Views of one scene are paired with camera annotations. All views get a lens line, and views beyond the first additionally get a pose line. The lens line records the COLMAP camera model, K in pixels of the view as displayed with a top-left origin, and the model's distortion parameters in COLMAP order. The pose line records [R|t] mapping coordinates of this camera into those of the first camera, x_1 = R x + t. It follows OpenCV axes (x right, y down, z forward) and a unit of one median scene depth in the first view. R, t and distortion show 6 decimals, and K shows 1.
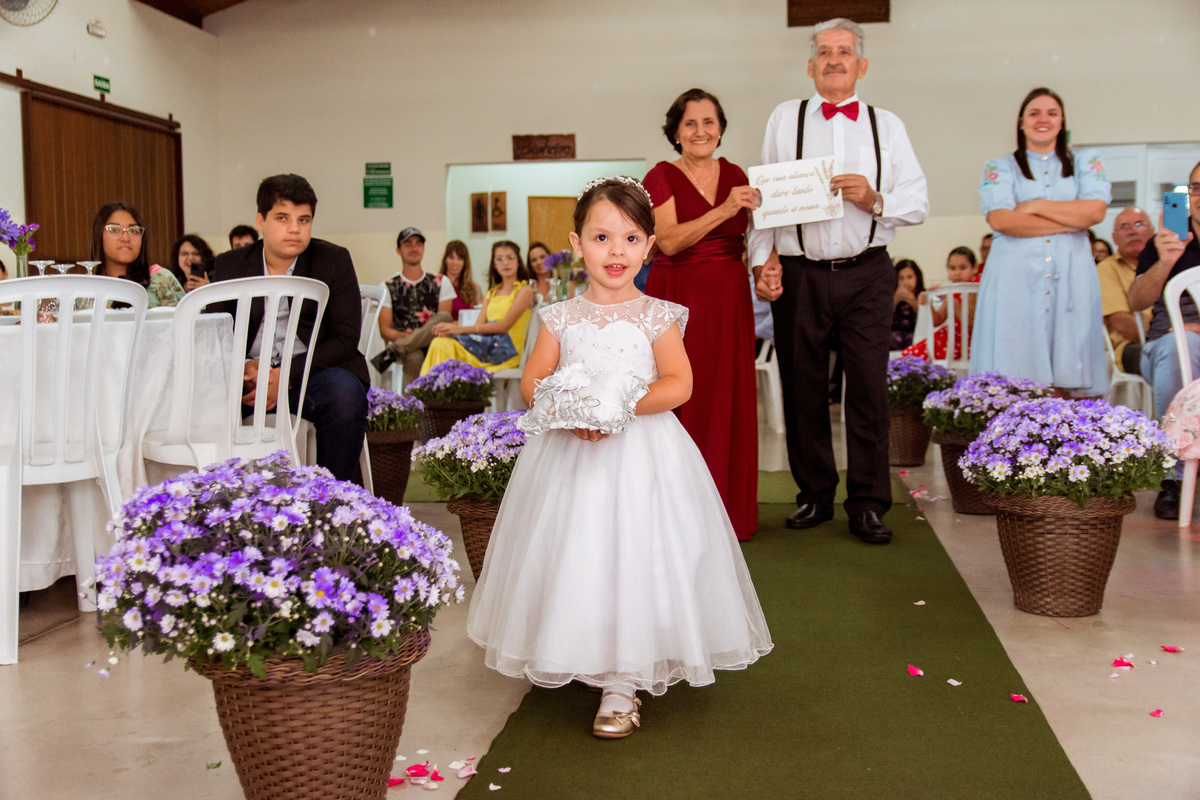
lens RADIAL K [[1390.0, 0, 600.0], [0, 1390.0, 400.0], [0, 0, 1]] dist [-0.006970, 0.011193]
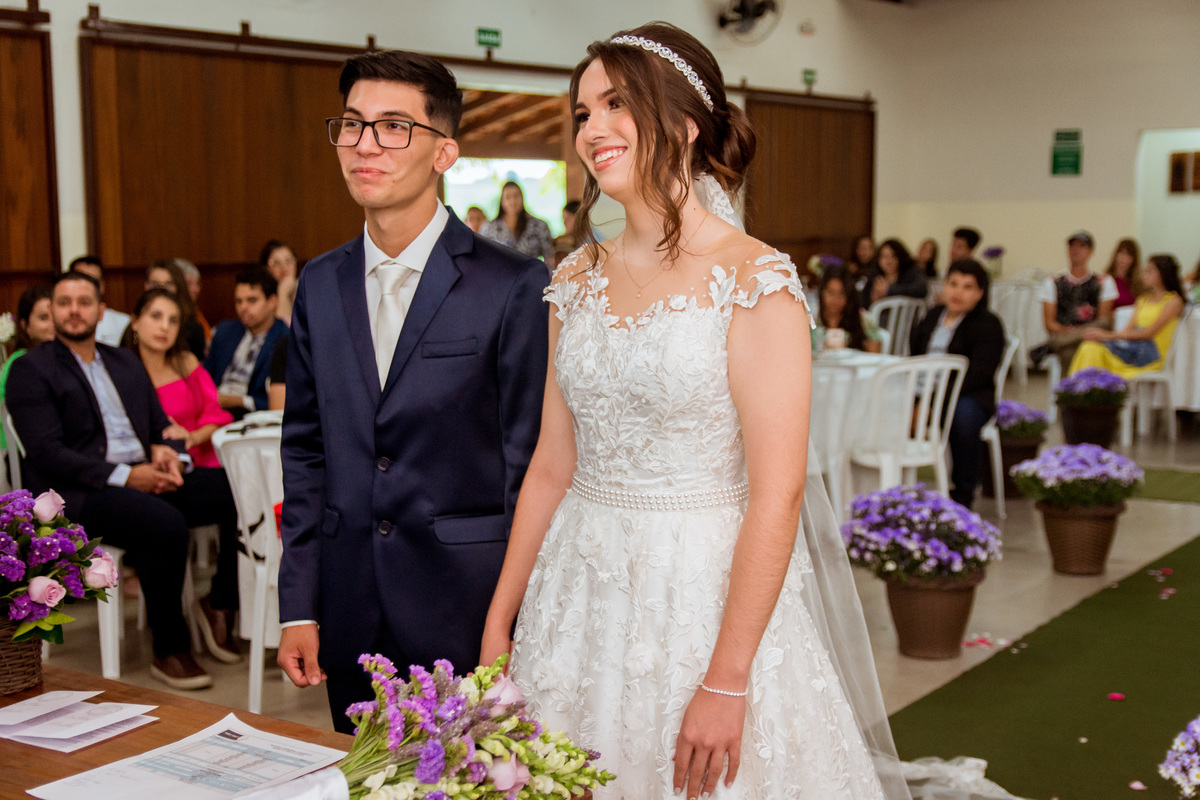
lens RADIAL K [[1652.1, 0, 600.0], [0, 1652.1, 400.0], [0, 0, 1]] dist [-0.110152, 1.506276]
pose [[0.900445, 0.058344, -0.431040, 0.275534], [-0.037865, 0.997715, 0.055947, -0.142403], [0.433320, -0.034056, 0.900597, -1.001458]]
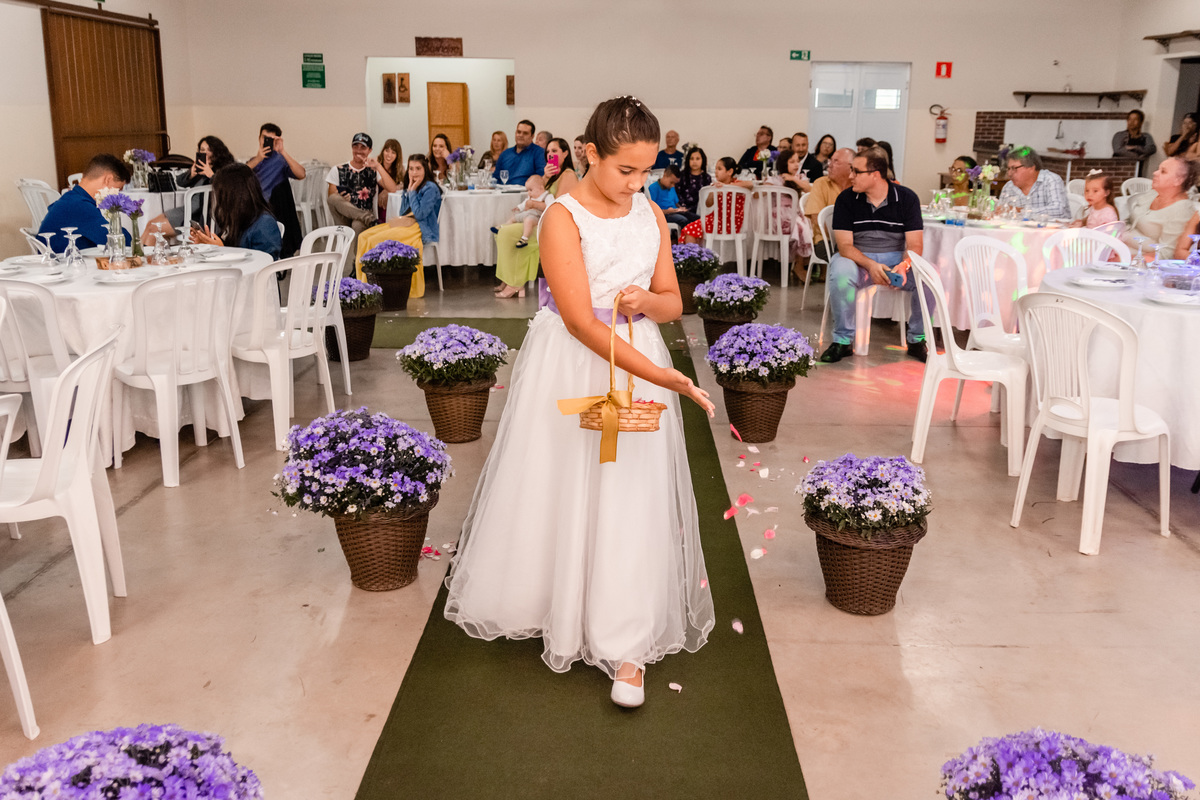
lens RADIAL K [[1056.8, 0, 625.5], [0, 1056.8, 342.5], [0, 0, 1]] dist [0.004692, 0.007119]
pose [[0.989560, -0.007081, 0.143948, -0.046212], [-0.013060, 0.990277, 0.138494, -0.179233], [-0.143529, -0.138928, 0.979846, -0.366809]]
